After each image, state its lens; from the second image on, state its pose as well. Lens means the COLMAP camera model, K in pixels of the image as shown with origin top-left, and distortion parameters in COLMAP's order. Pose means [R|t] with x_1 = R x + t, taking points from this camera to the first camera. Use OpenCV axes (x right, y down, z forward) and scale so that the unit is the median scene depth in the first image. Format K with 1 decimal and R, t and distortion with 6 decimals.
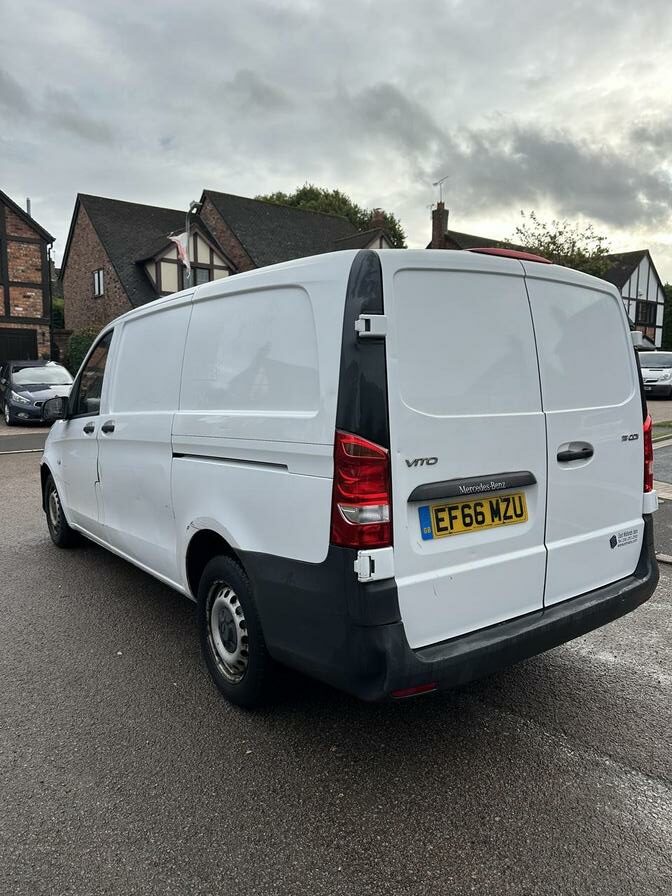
lens RADIAL K [[635.8, 0, 345.7], [0, 635.8, 450.2], [0, 0, 1]] dist [0.081511, -0.132198]
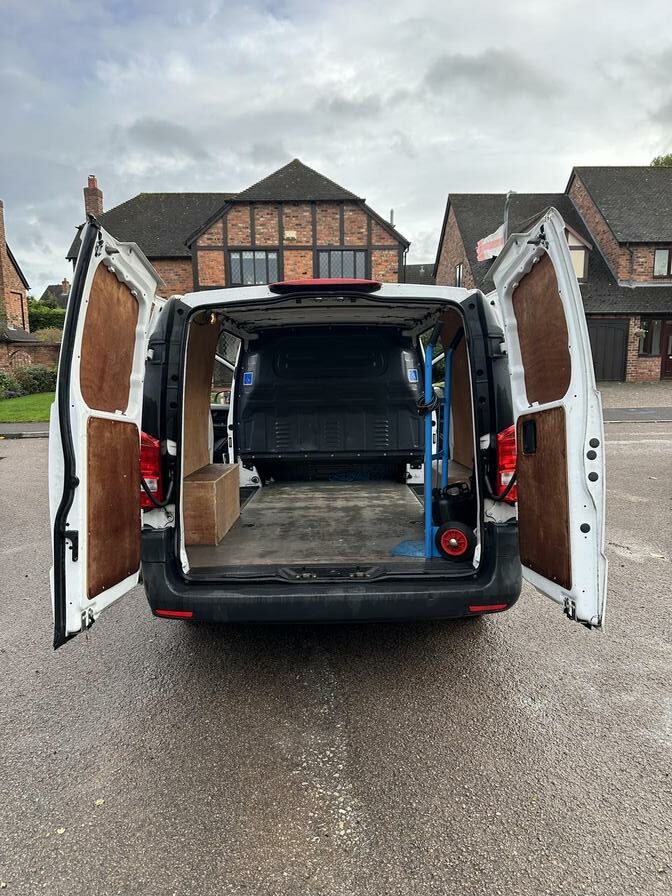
lens RADIAL K [[630.5, 0, 337.8], [0, 630.5, 455.5], [0, 0, 1]] dist [0.149825, -0.267834]
pose [[0.808314, 0.074807, -0.583980, 1.052117], [-0.054887, 0.997150, 0.051762, -0.051979], [0.586188, -0.009787, 0.810116, 0.077456]]
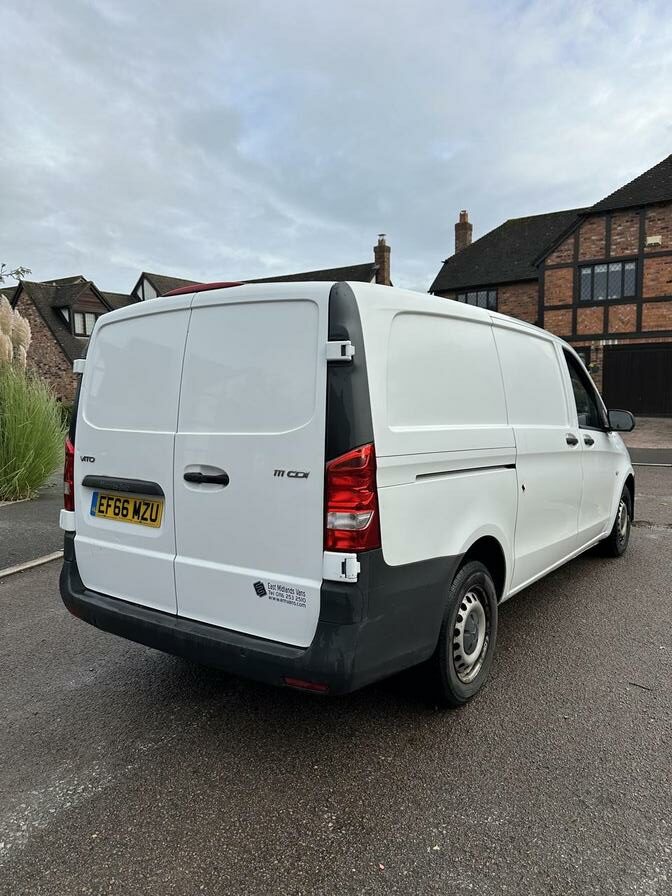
lens RADIAL K [[650.0, 0, 336.0], [0, 650.0, 448.0], [0, 0, 1]] dist [0.008514, -0.004458]
pose [[0.315515, 0.075456, -0.945916, 1.506809], [-0.097168, 0.994163, 0.046894, -0.116623], [0.943933, 0.077117, 0.321005, 0.947948]]
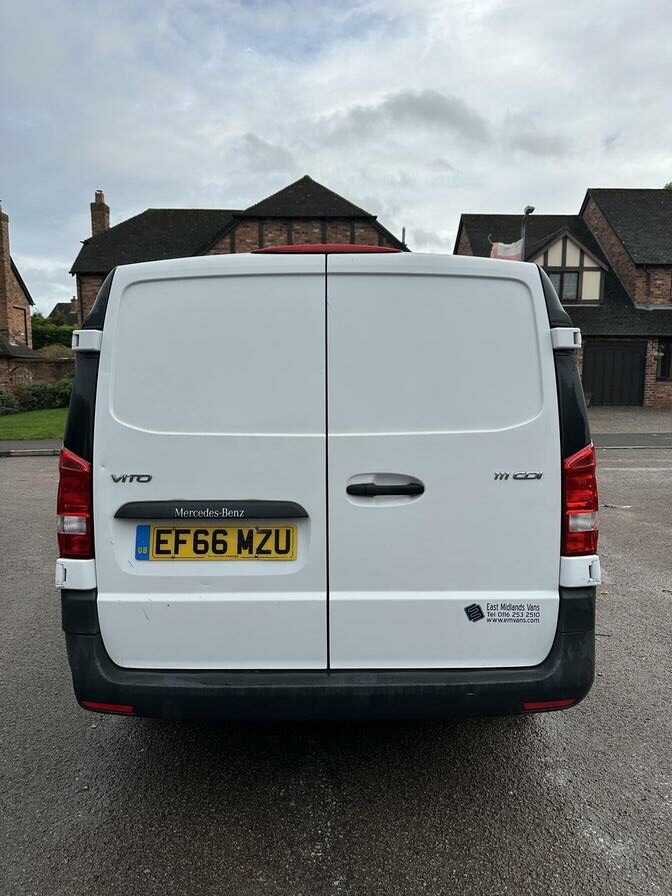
lens RADIAL K [[635.8, 0, 345.7], [0, 635.8, 450.2], [0, 0, 1]] dist [0.081511, -0.132198]
pose [[0.807180, 0.060414, -0.587205, 0.857293], [-0.067715, 0.997659, 0.009562, -0.050256], [0.586408, 0.032044, 0.809382, 0.358210]]
